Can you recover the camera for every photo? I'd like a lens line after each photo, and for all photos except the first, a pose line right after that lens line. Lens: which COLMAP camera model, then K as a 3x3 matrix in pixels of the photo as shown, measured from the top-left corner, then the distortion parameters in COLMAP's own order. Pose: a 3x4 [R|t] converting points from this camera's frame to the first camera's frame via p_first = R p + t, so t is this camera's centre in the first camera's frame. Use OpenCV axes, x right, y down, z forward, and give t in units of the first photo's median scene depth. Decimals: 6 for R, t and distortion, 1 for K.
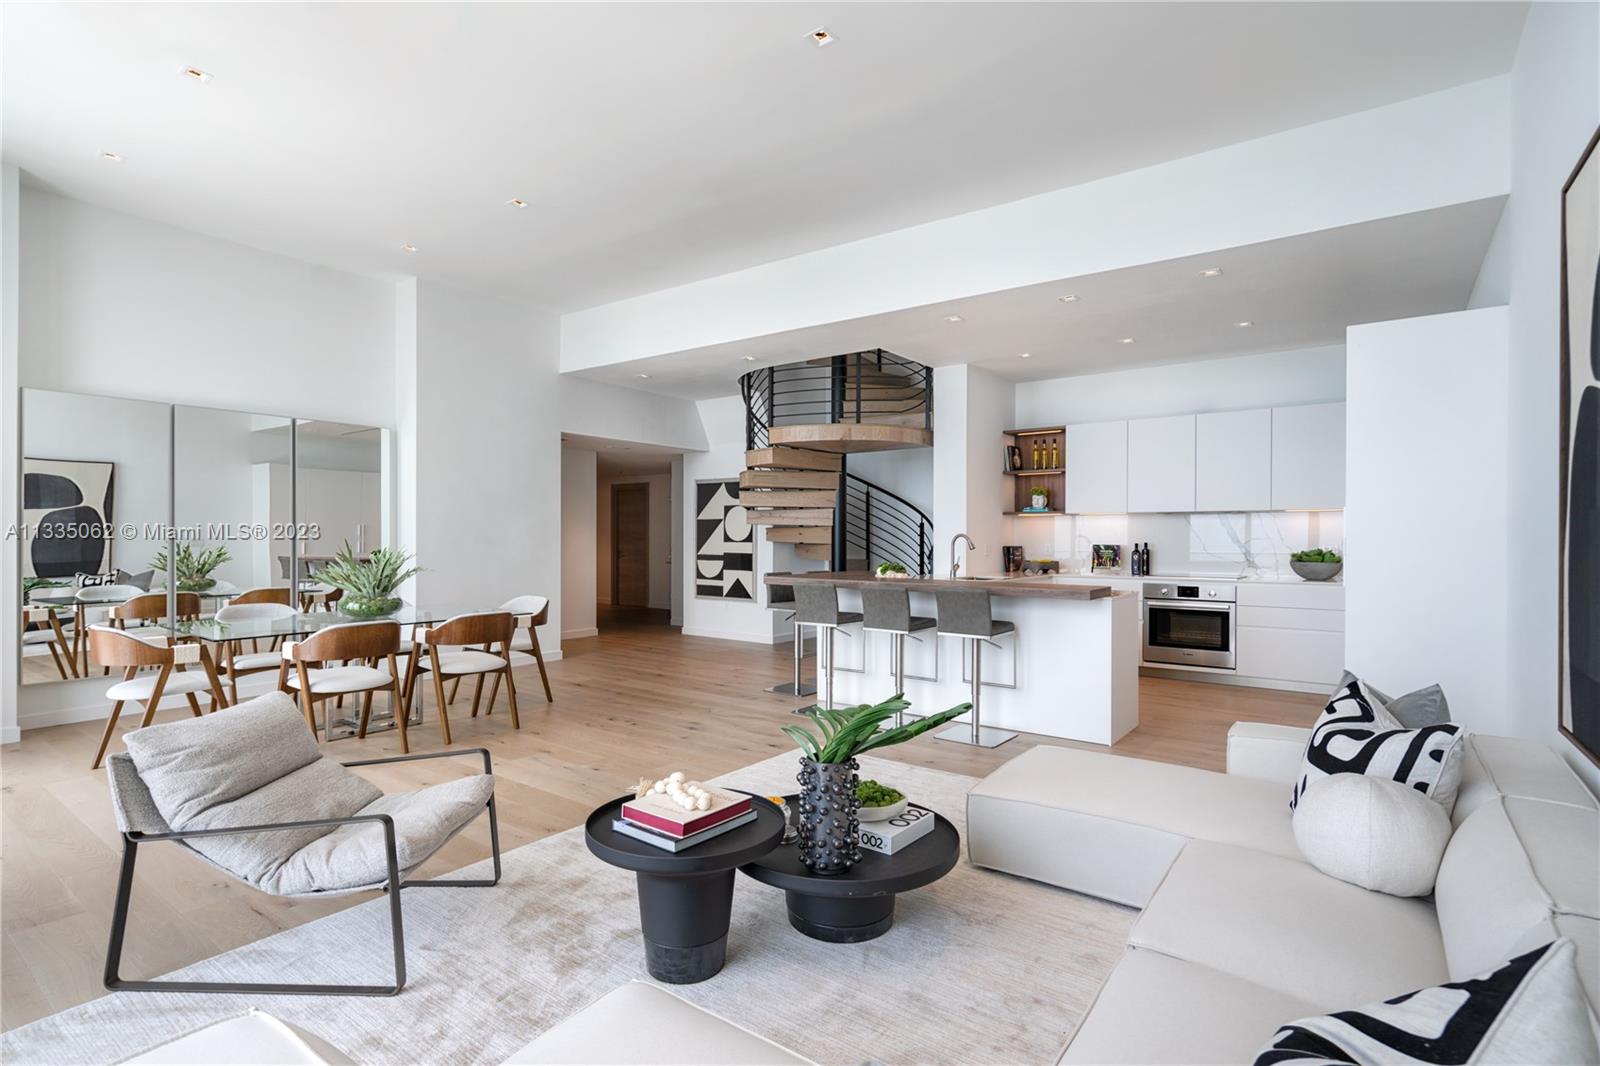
lens RADIAL K [[784.5, 0, 809.8], [0, 784.5, 537.8], [0, 0, 1]] dist [0.000217, -0.000027]
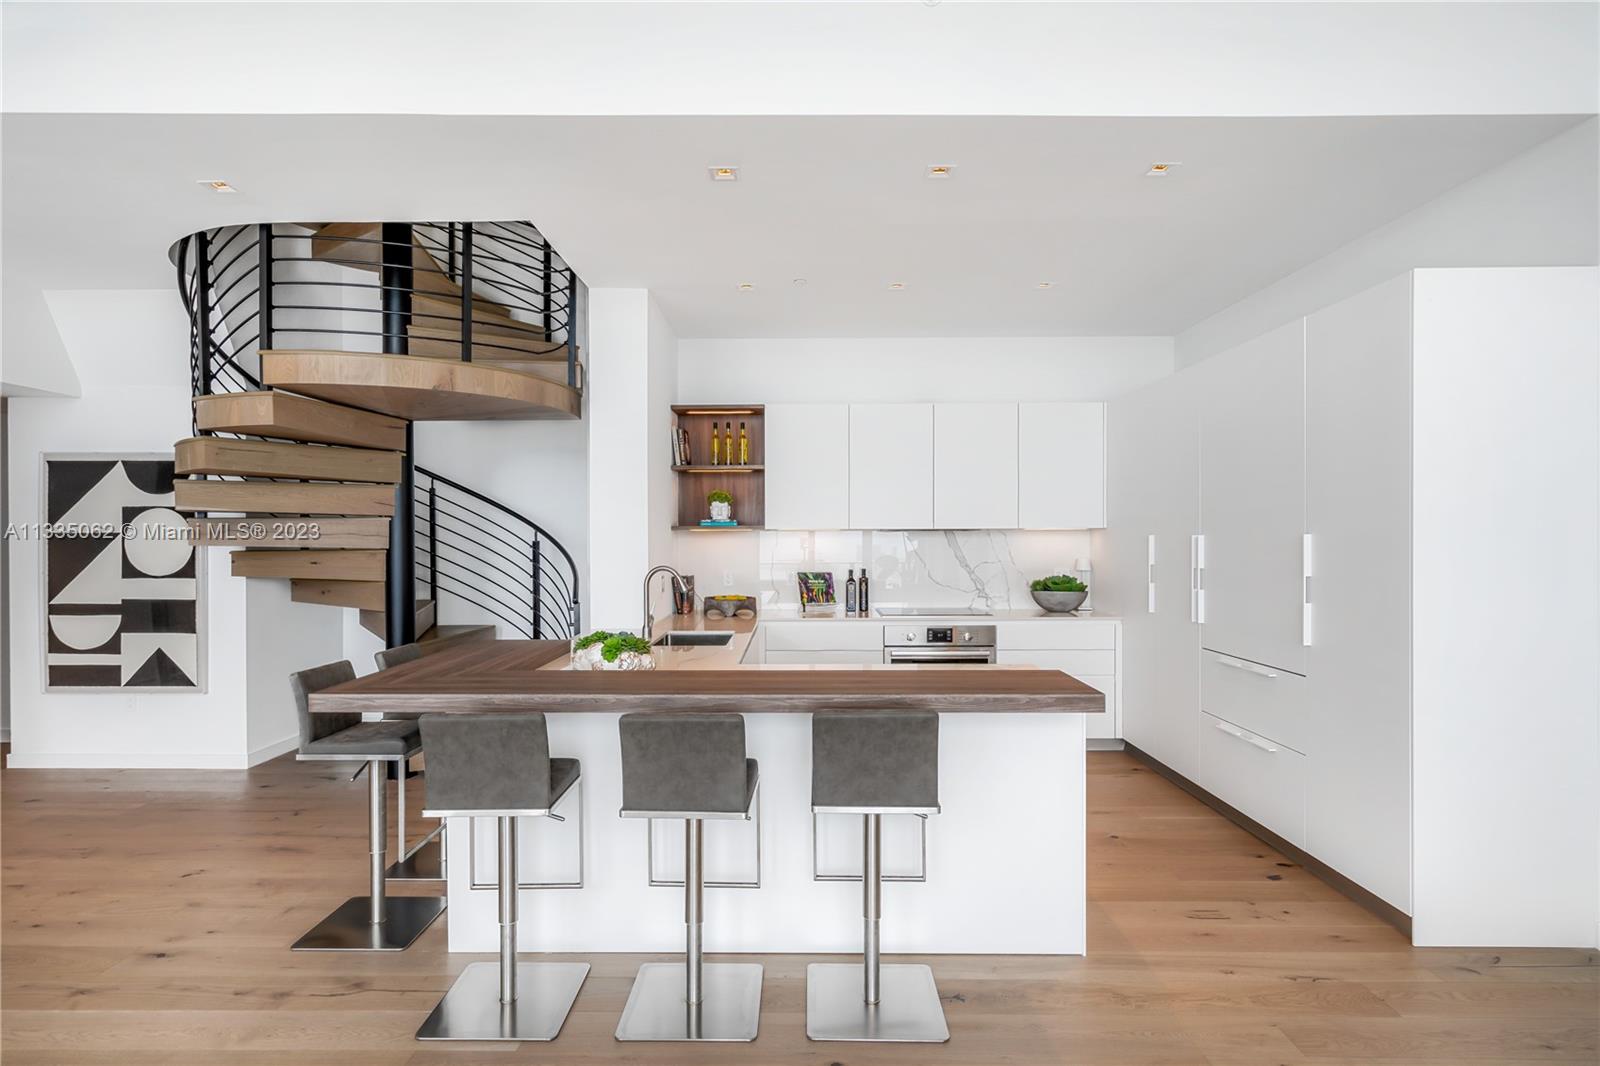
lens RADIAL K [[799.6, 0, 796.6], [0, 799.6, 545.1], [0, 0, 1]] dist [-0.006275, 0.001456]
pose [[0.806153, -0.009275, 0.591634, -0.072550], [0.004125, 0.999941, 0.010057, -0.022572], [-0.591693, -0.005667, 0.806144, 0.381354]]
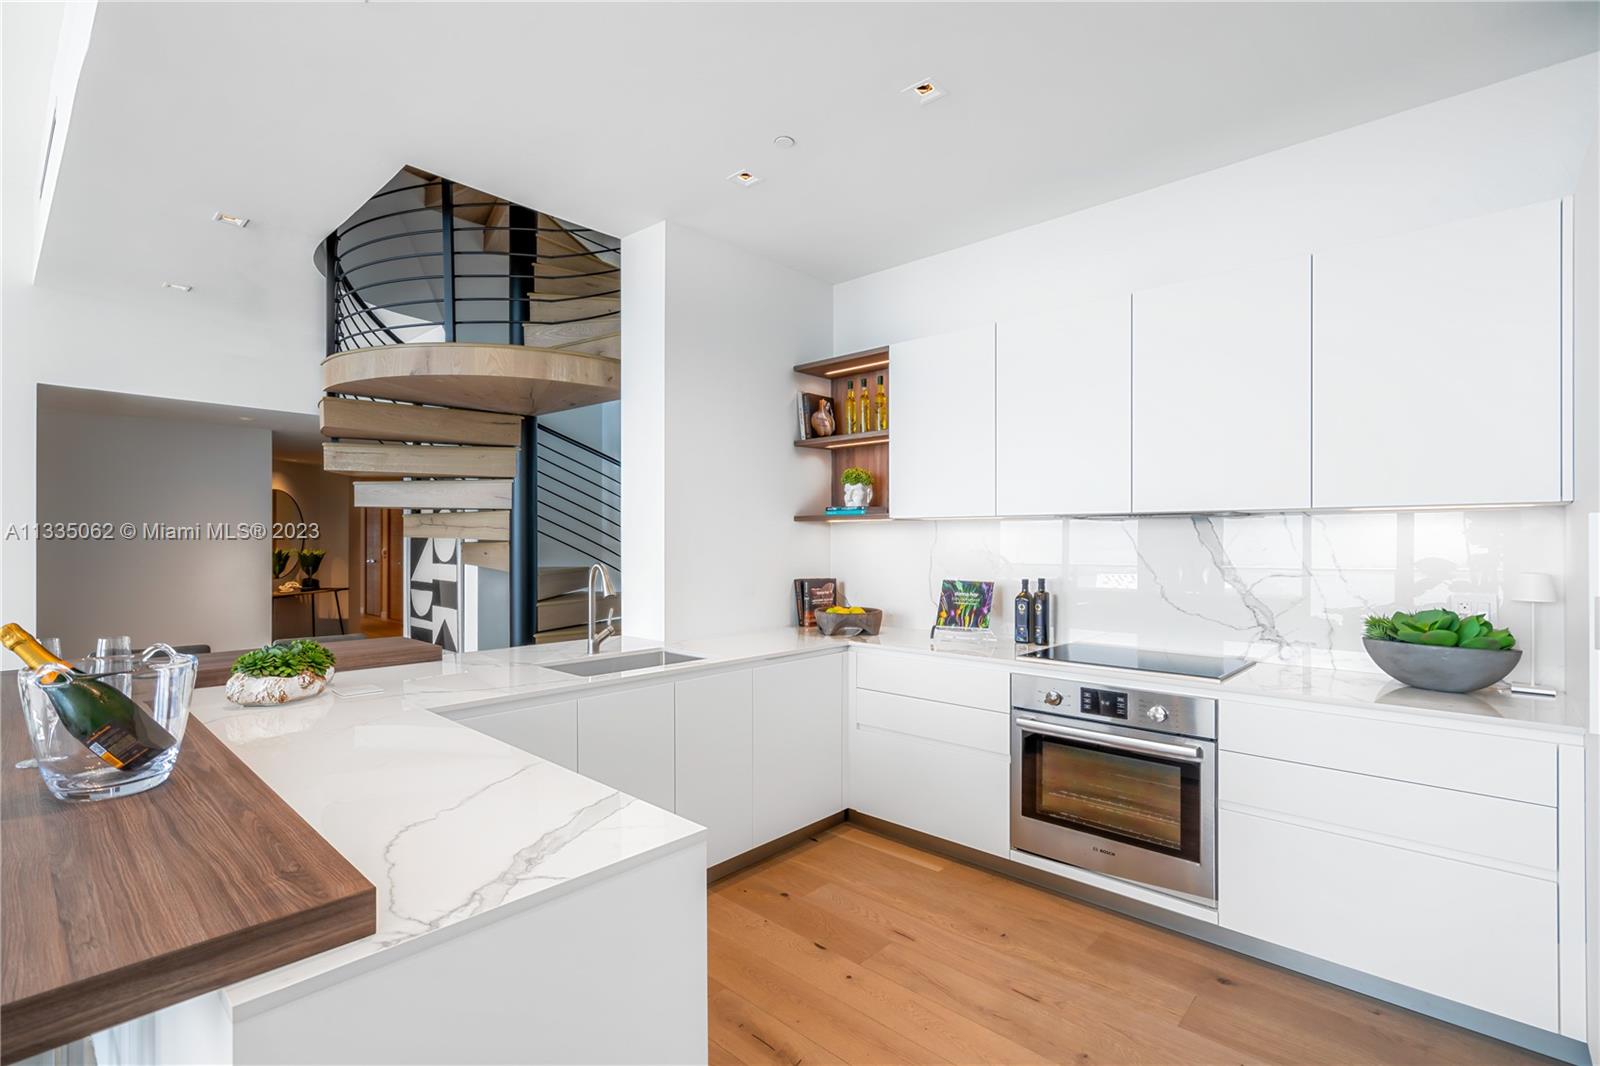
lens RADIAL K [[740.3, 0, 797.6], [0, 740.3, 538.2], [0, 0, 1]] dist [0.000143, 0.002003]
pose [[0.993689, 0.001607, -0.112161, 0.302588], [-0.002357, 0.999976, -0.006555, -0.013975], [0.112148, 0.006778, 0.993668, 0.487850]]
